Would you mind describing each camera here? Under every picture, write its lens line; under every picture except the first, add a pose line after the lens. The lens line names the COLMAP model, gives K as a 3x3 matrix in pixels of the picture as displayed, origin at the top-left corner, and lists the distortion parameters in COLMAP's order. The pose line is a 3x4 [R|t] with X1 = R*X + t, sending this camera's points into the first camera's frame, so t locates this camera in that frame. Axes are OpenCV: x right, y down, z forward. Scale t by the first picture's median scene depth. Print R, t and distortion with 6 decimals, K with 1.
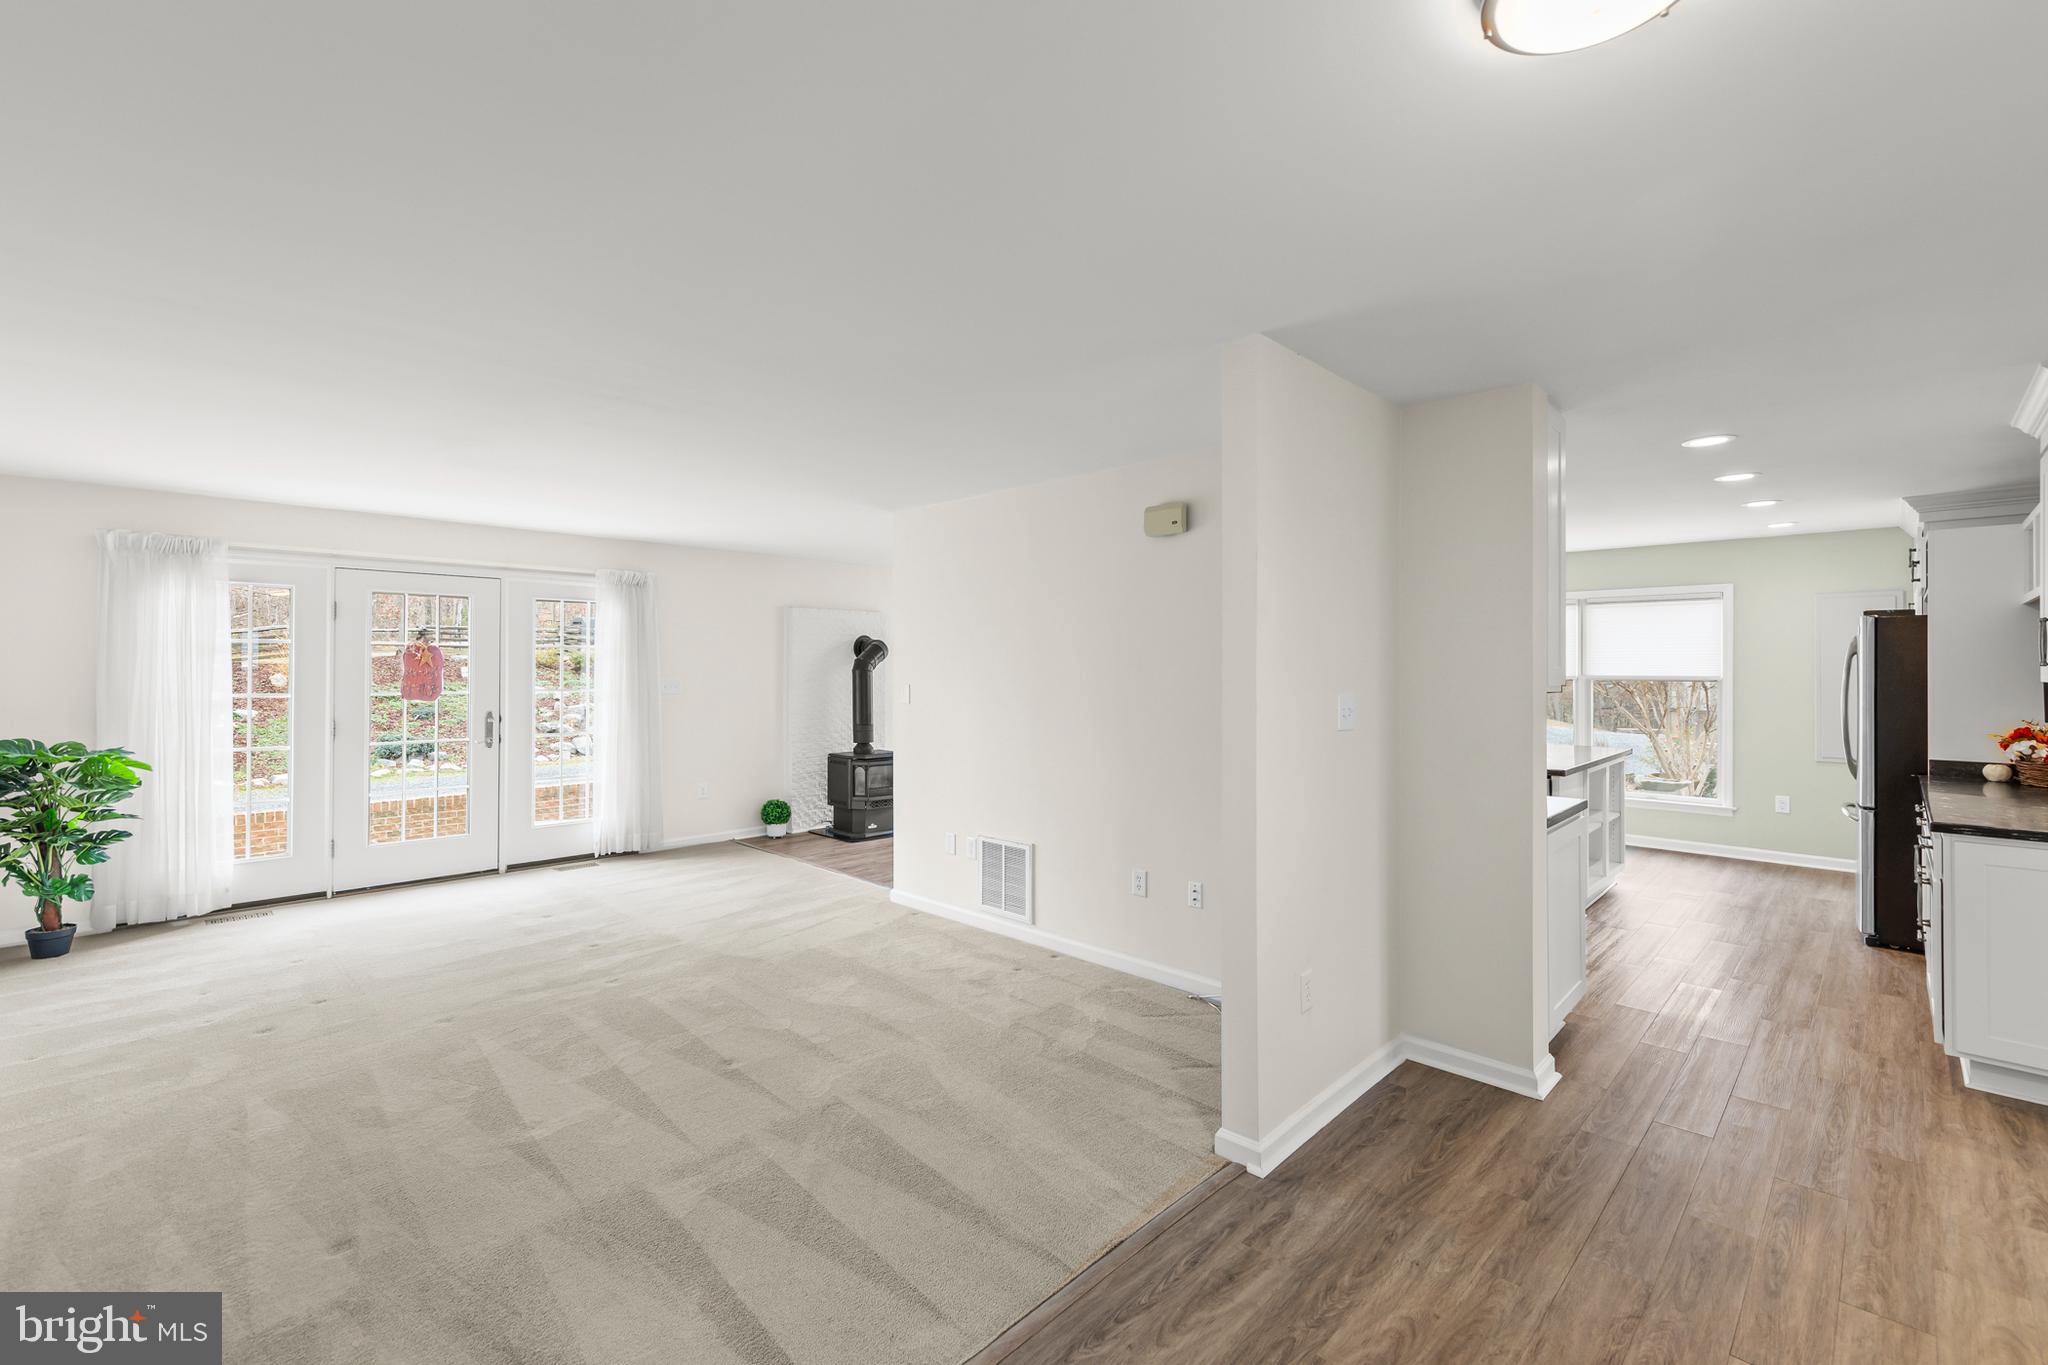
lens RADIAL K [[880.1, 0, 1023.1], [0, 880.1, 666.7], [0, 0, 1]] dist [0.000665, -0.000144]
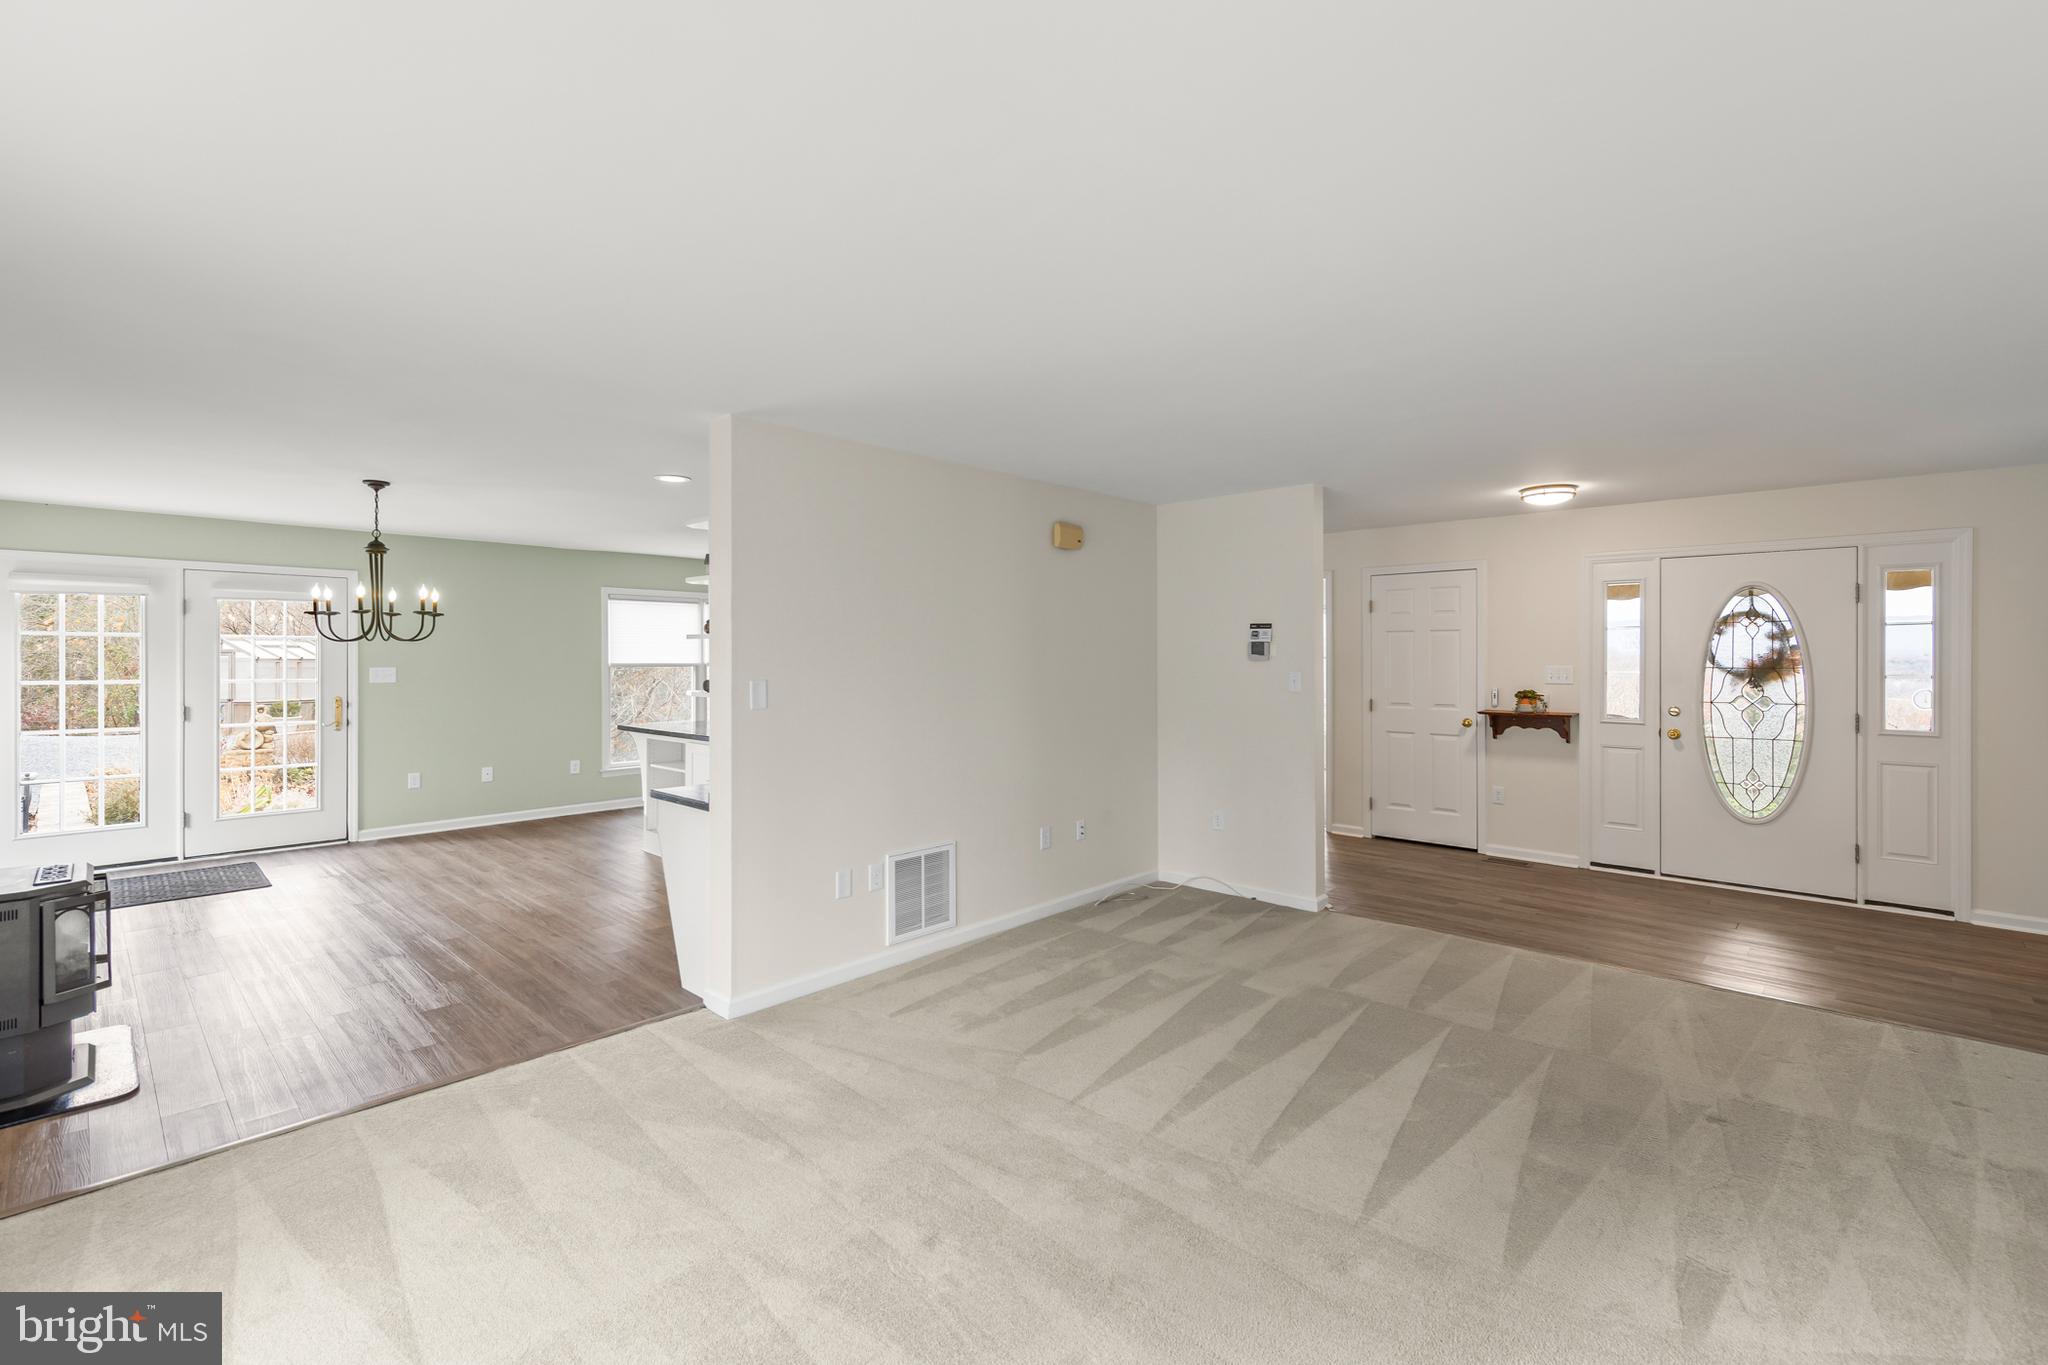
lens RADIAL K [[880.1, 0, 1023.1], [0, 880.1, 666.7], [0, 0, 1]] dist [0.000665, -0.000144]
pose [[-0.017494, -0.014397, 0.999743, -0.639022], [-0.003601, 0.999891, 0.014336, -0.001588], [-0.999840, -0.003350, -0.017543, 0.639401]]
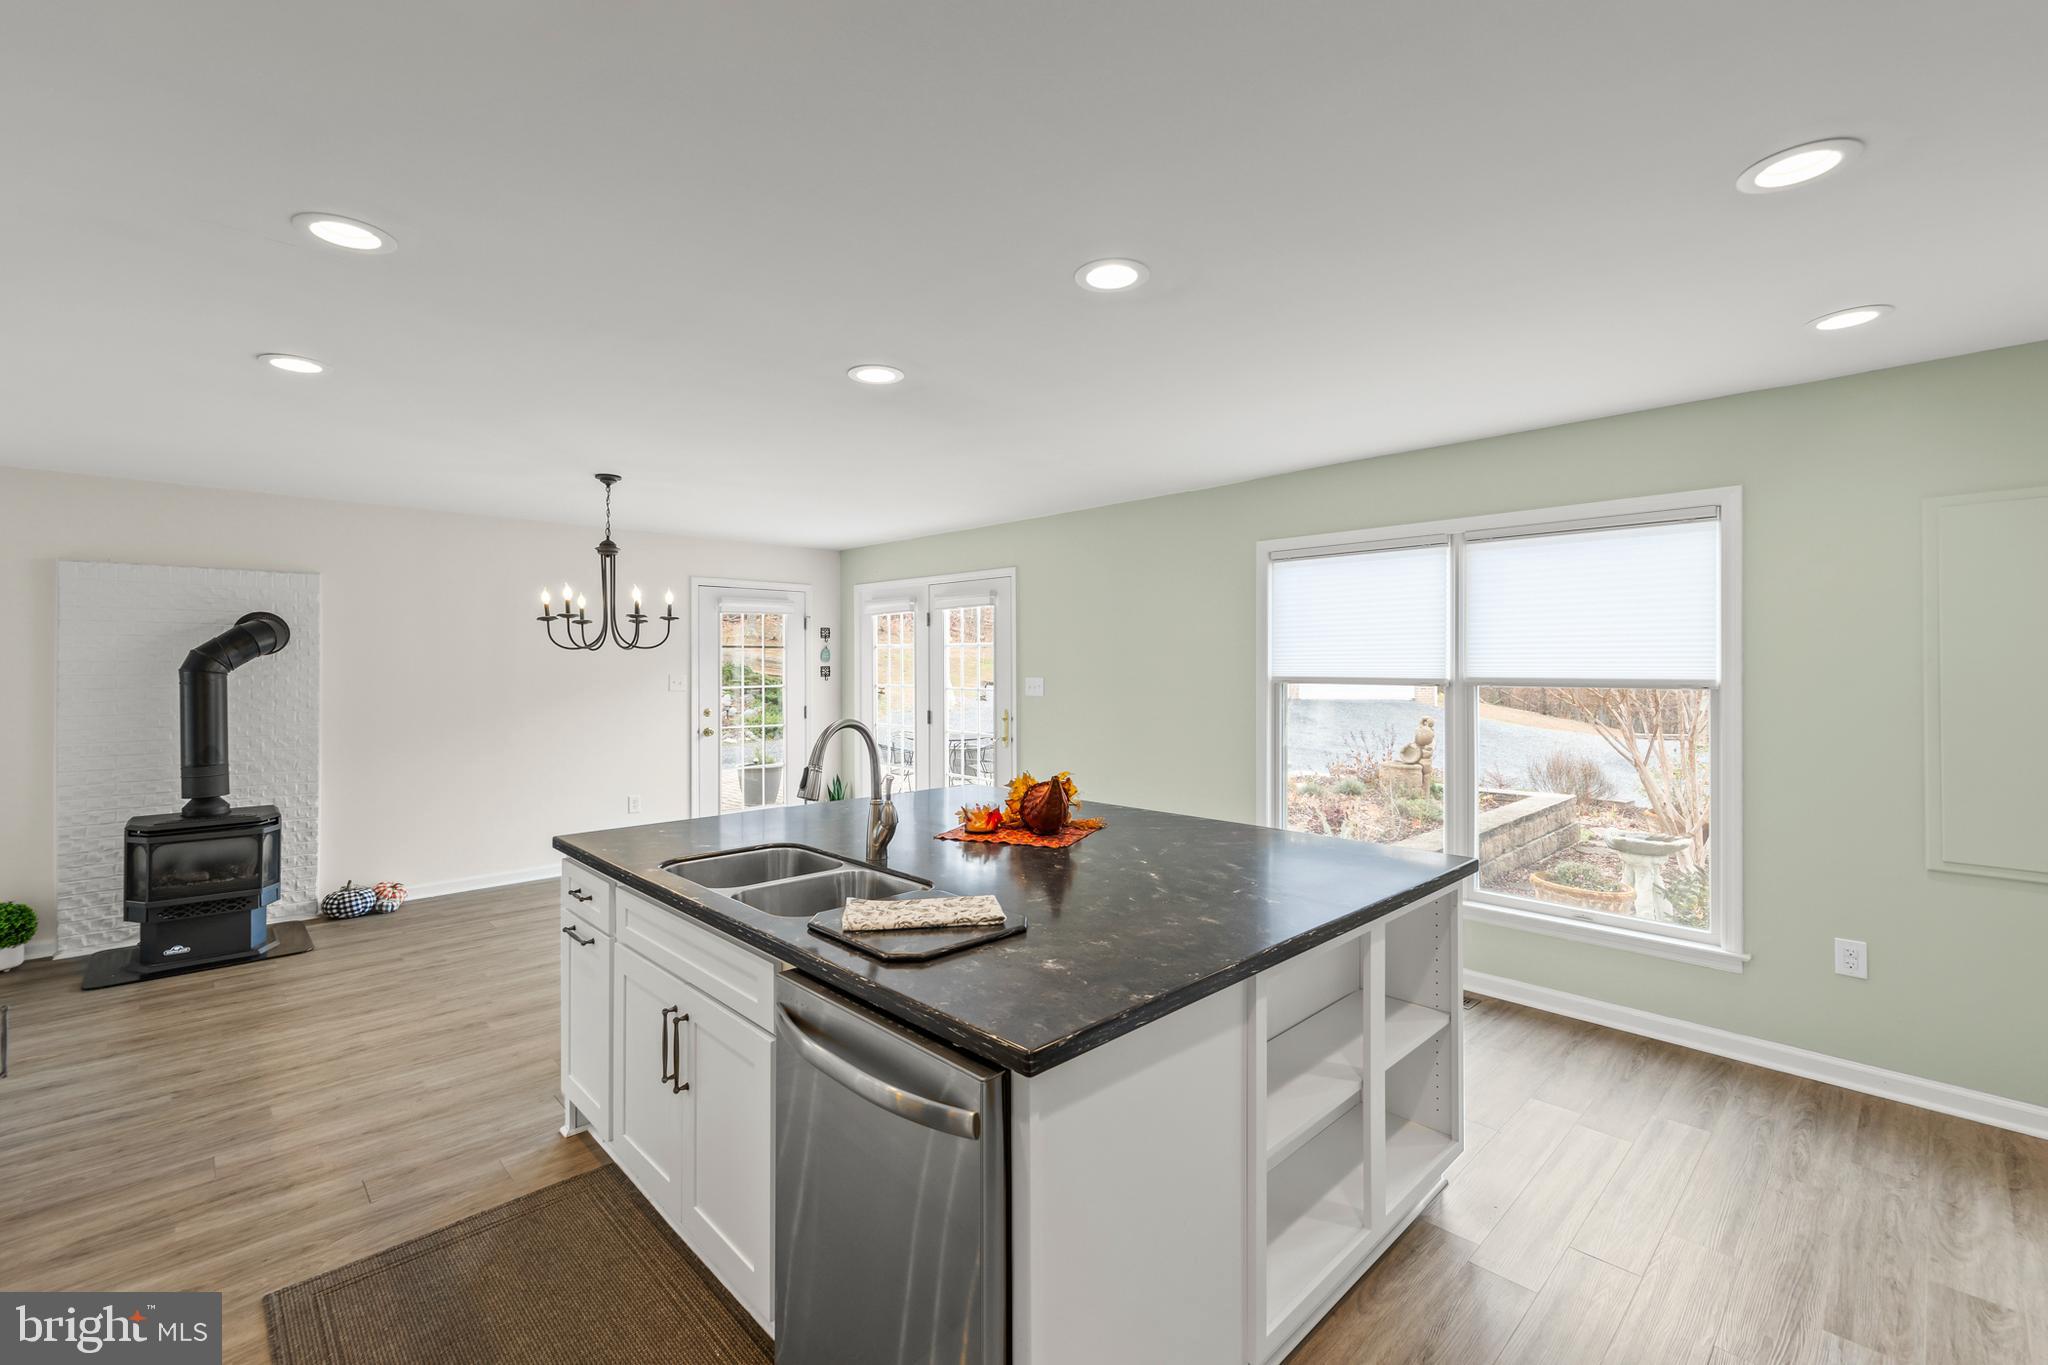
lens RADIAL K [[875.9, 0, 1030.7], [0, 875.9, 659.6], [0, 0, 1]] dist [0.002017, 0.000518]
pose [[0.999602, -0.003475, -0.027979, 0.427209], [0.003495, 0.999994, 0.000679, -0.001745], [0.027977, -0.000777, 0.999608, 0.505566]]
